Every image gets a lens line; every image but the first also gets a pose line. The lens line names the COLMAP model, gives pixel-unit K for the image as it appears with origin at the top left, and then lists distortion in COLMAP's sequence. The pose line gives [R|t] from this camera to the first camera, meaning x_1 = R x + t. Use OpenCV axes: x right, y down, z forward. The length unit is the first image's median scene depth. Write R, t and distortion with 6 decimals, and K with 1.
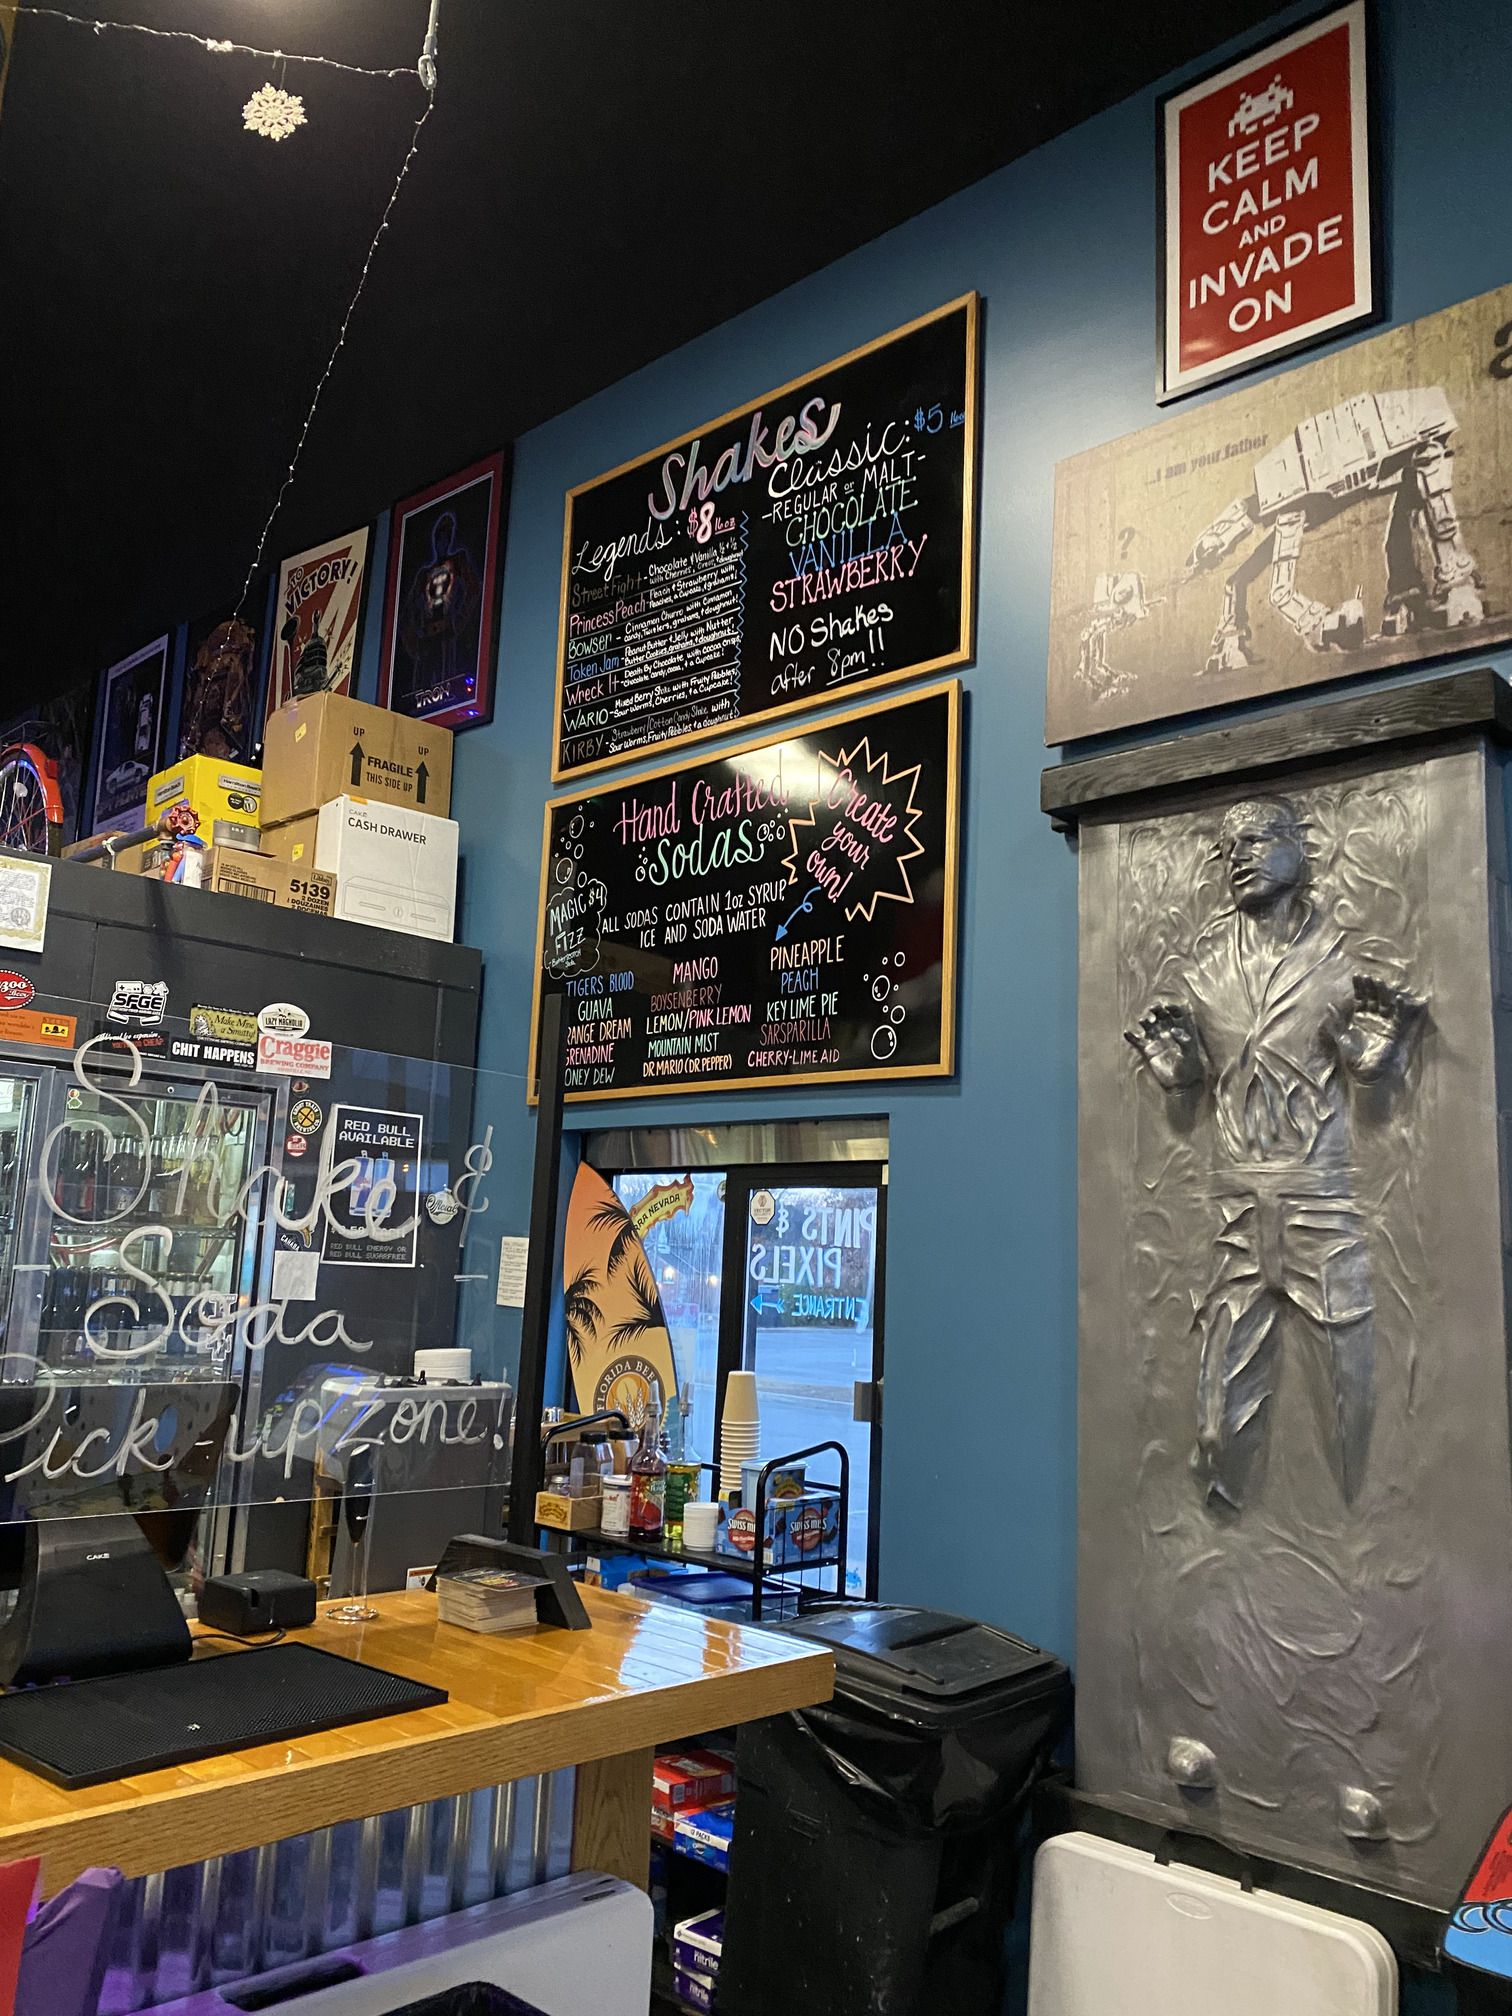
lens RADIAL K [[1540.4, 0, 756.0], [0, 1540.4, 1008.0], [0, 0, 1]] dist [0.107920, -0.147550]
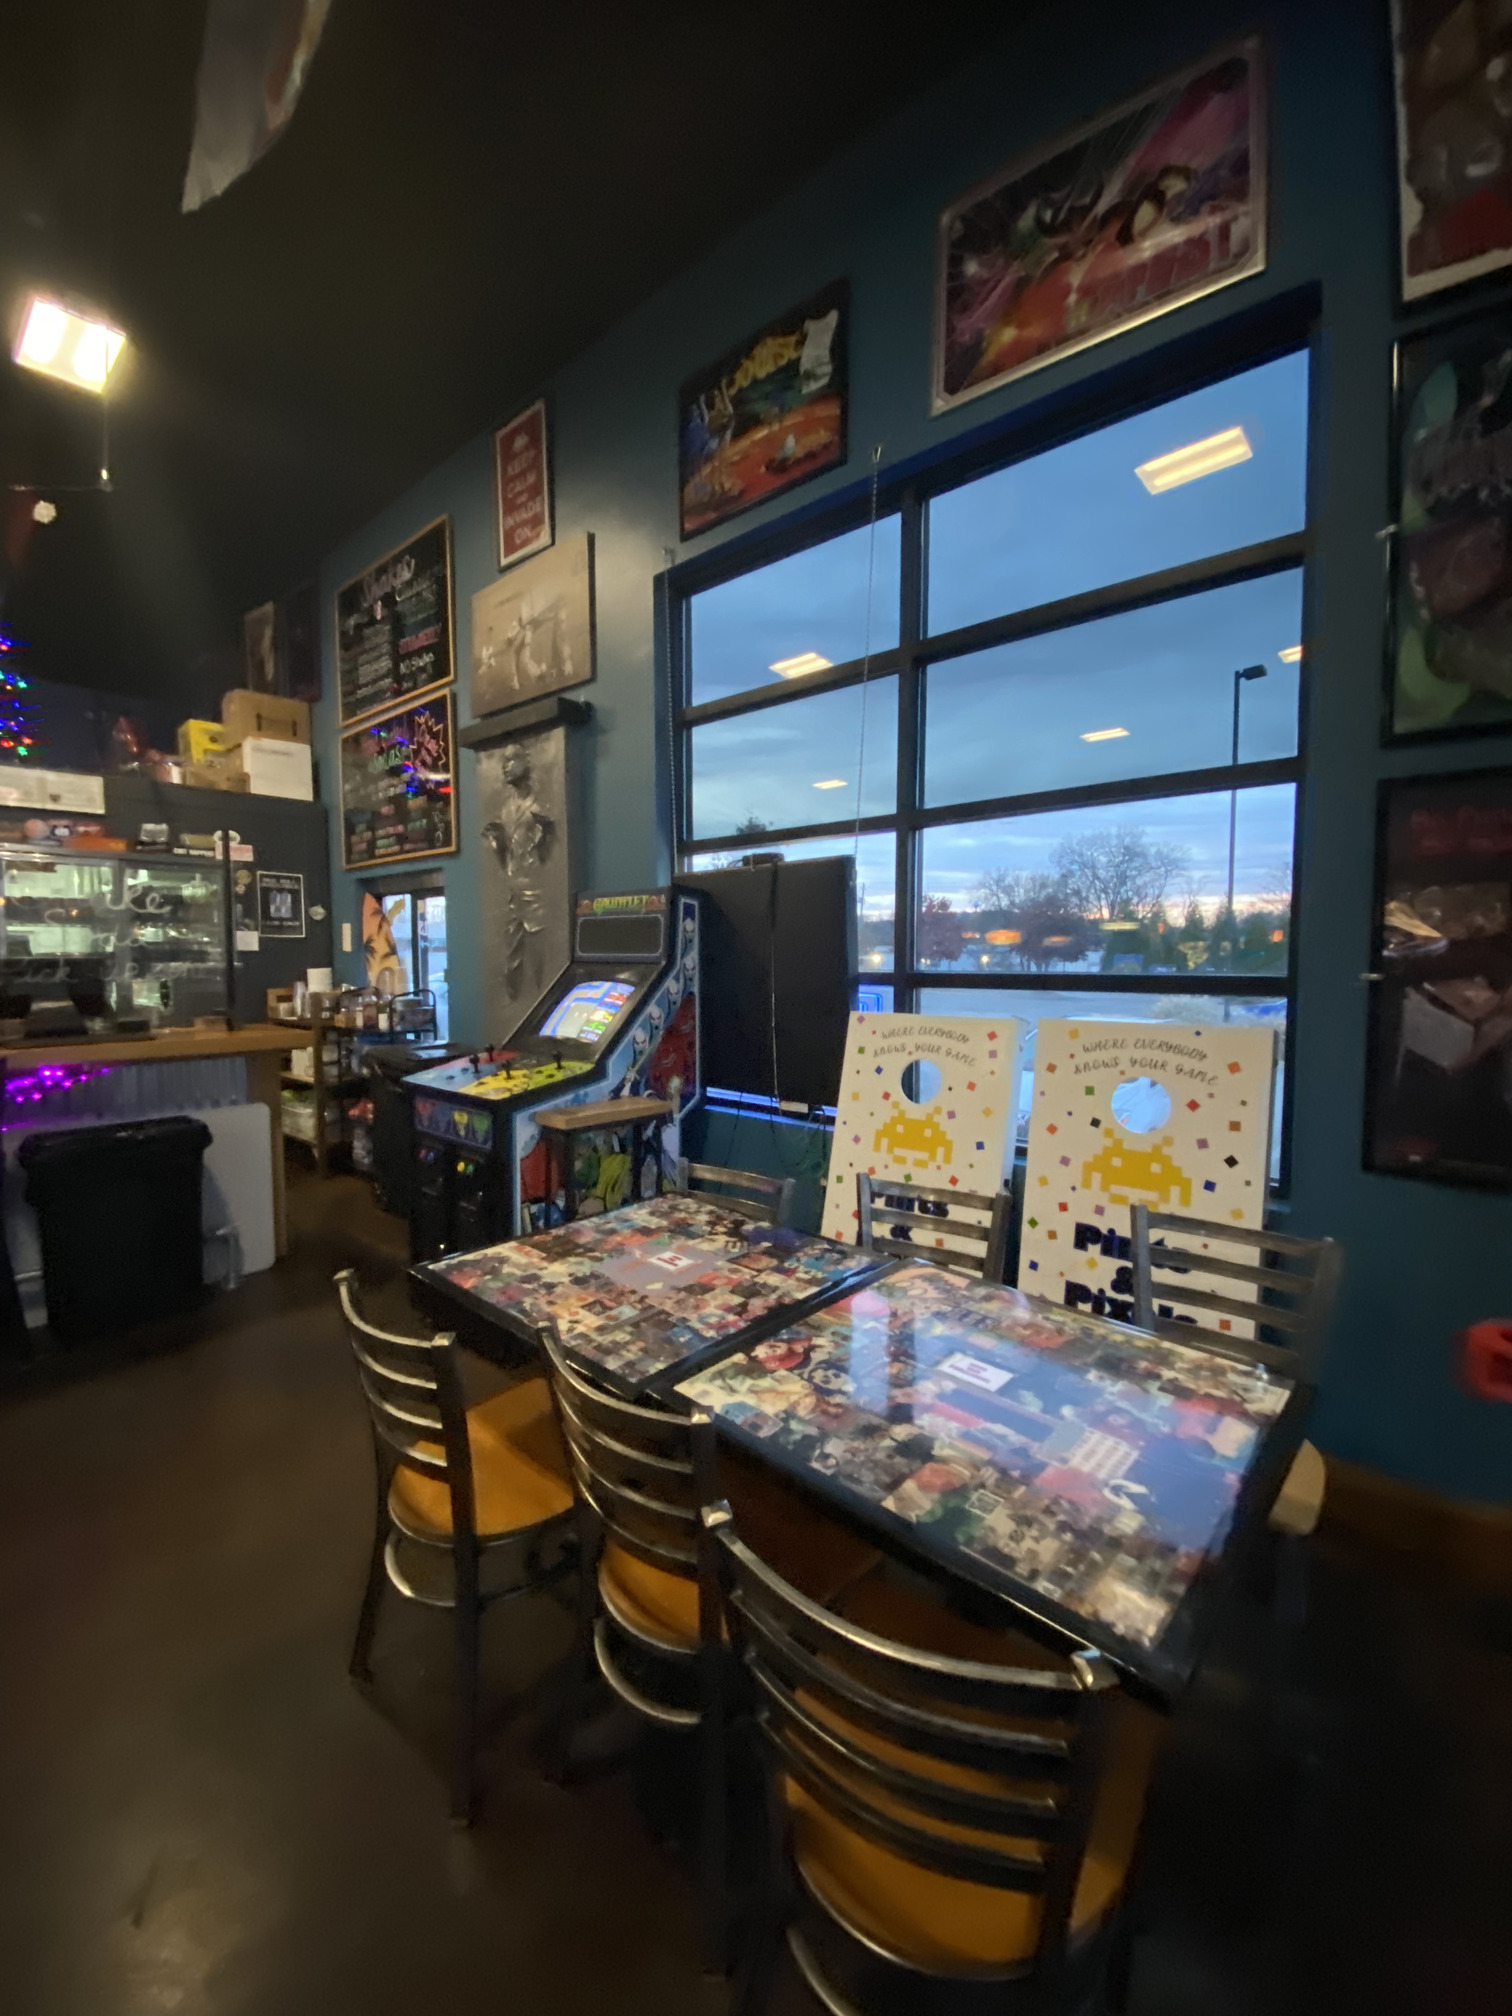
lens RADIAL K [[833.8, 0, 756.0], [0, 833.8, 1008.0], [0, 0, 1]] dist [-0.000986, -0.000060]
pose [[0.998441, -0.044603, 0.033568, 0.486770], [0.035691, 0.972418, 0.230500, -0.003846], [-0.042923, -0.228942, 0.972493, -0.382242]]
